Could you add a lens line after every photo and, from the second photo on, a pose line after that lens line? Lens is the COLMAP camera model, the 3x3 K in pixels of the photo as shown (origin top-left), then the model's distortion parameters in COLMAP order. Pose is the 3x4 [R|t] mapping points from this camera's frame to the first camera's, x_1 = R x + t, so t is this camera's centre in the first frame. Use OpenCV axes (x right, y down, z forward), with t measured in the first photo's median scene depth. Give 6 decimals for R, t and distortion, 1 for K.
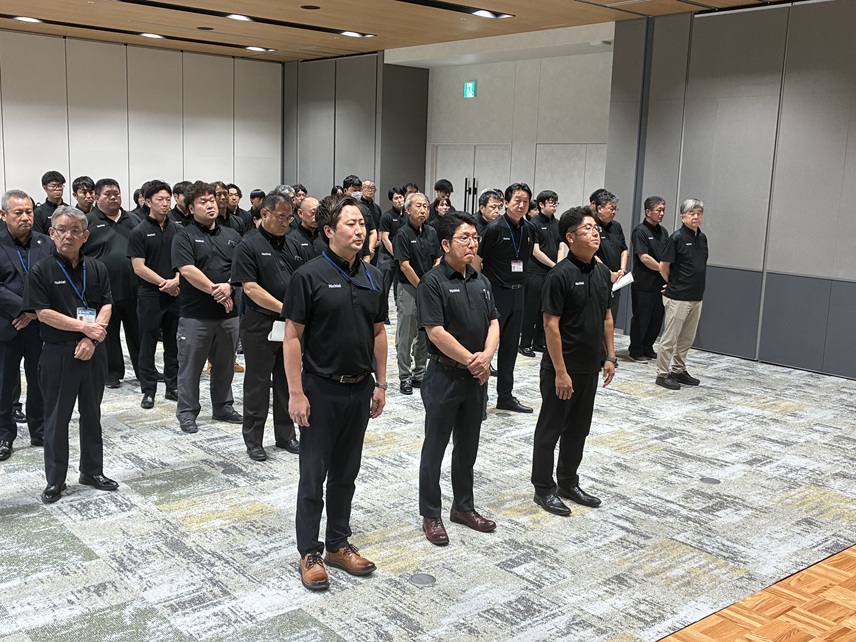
lens RADIAL K [[915.6, 0, 428.0], [0, 915.6, 321.0], [0, 0, 1]] dist [0.015135, 0.000654]
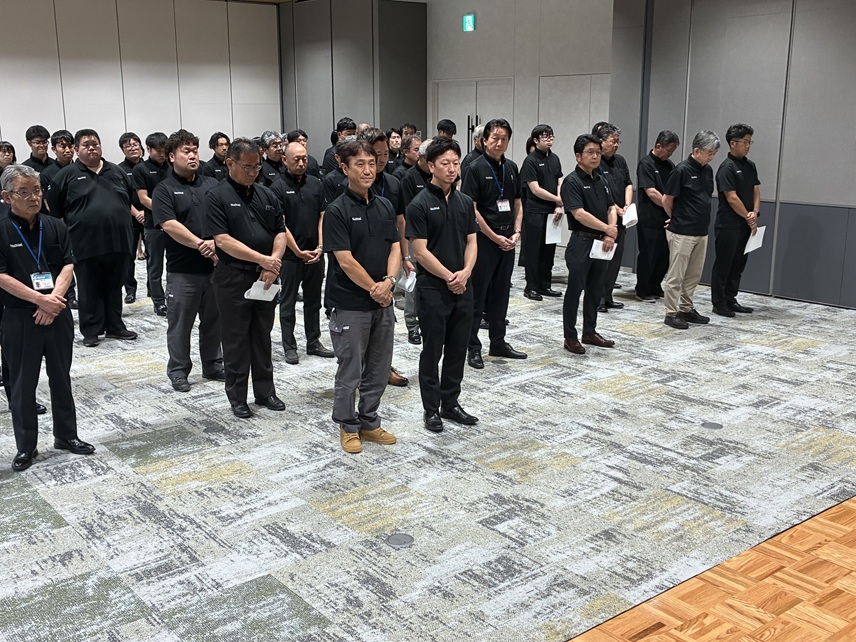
lens RADIAL K [[916.7, 0, 413.3], [0, 916.7, 319.0], [0, 0, 1]] dist [0.023098, -0.026351]
pose [[0.998602, -0.032489, -0.041685, 0.044176], [0.034915, 0.997656, 0.058848, -0.003463], [0.039675, -0.060221, 0.997396, 0.046003]]
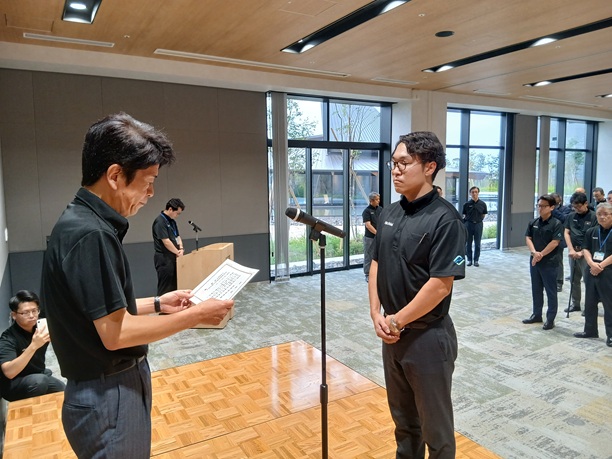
lens RADIAL K [[462.7, 0, 306.9], [0, 462.7, 225.3], [0, 0, 1]] dist [0.030441, -0.080459]
pose [[-0.162537, 0.066708, -0.984445, 0.698567], [-0.156380, 0.983360, 0.092454, -0.057826], [0.974231, 0.168974, -0.149401, 0.464362]]
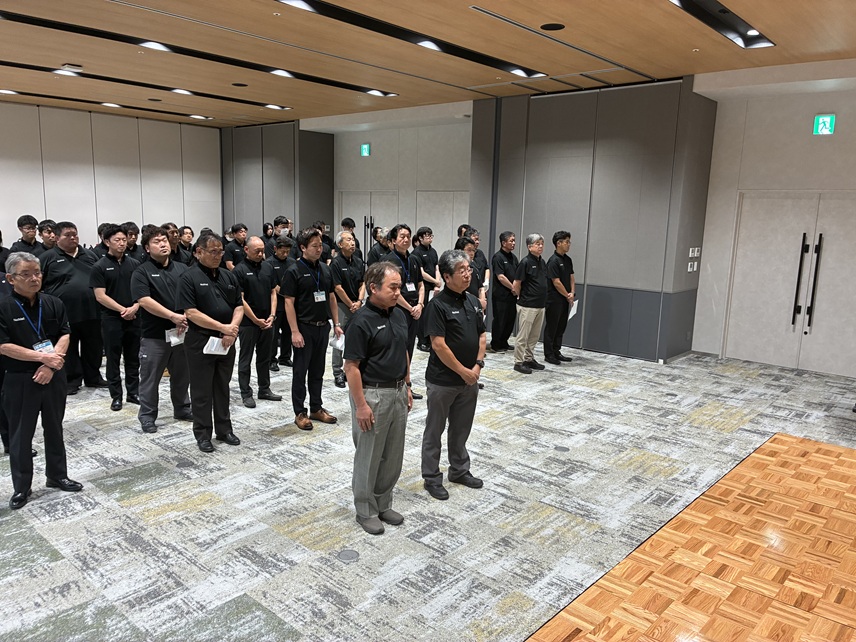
lens RADIAL K [[652.4, 0, 429.6], [0, 652.4, 323.7], [0, 0, 1]] dist [0.021500, -0.006800]
pose [[0.989602, -0.030979, 0.140455, -0.009147], [0.029089, 0.999457, 0.015487, -0.028819], [-0.140859, -0.011241, 0.989966, 0.100881]]
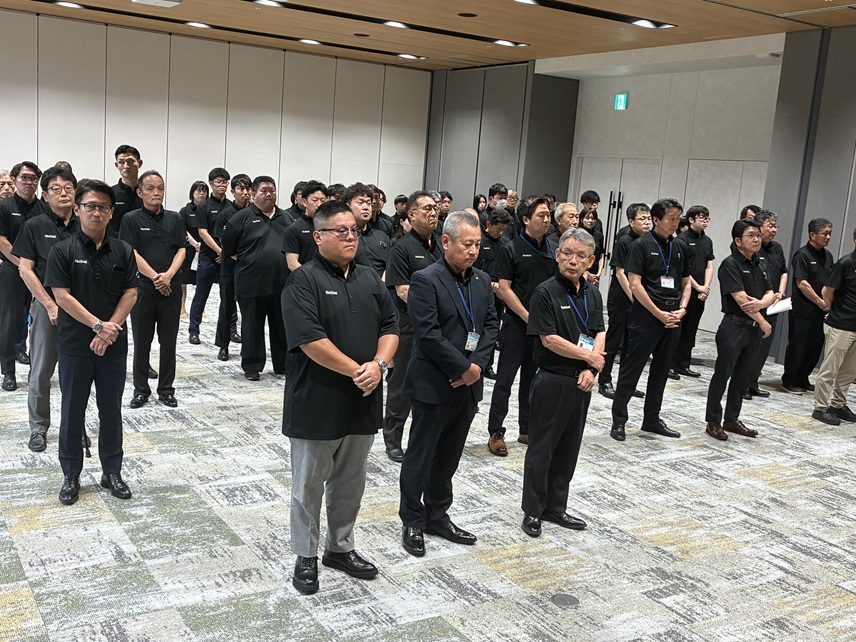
lens RADIAL K [[917.1, 0, 410.5], [0, 917.1, 320.5], [0, 0, 1]] dist [-0.010528, 0.055759]
pose [[0.986220, 0.062114, -0.153333, -0.029233], [-0.064078, 0.997914, -0.007897, 0.005236], [0.152523, 0.017614, 0.988143, 0.014531]]
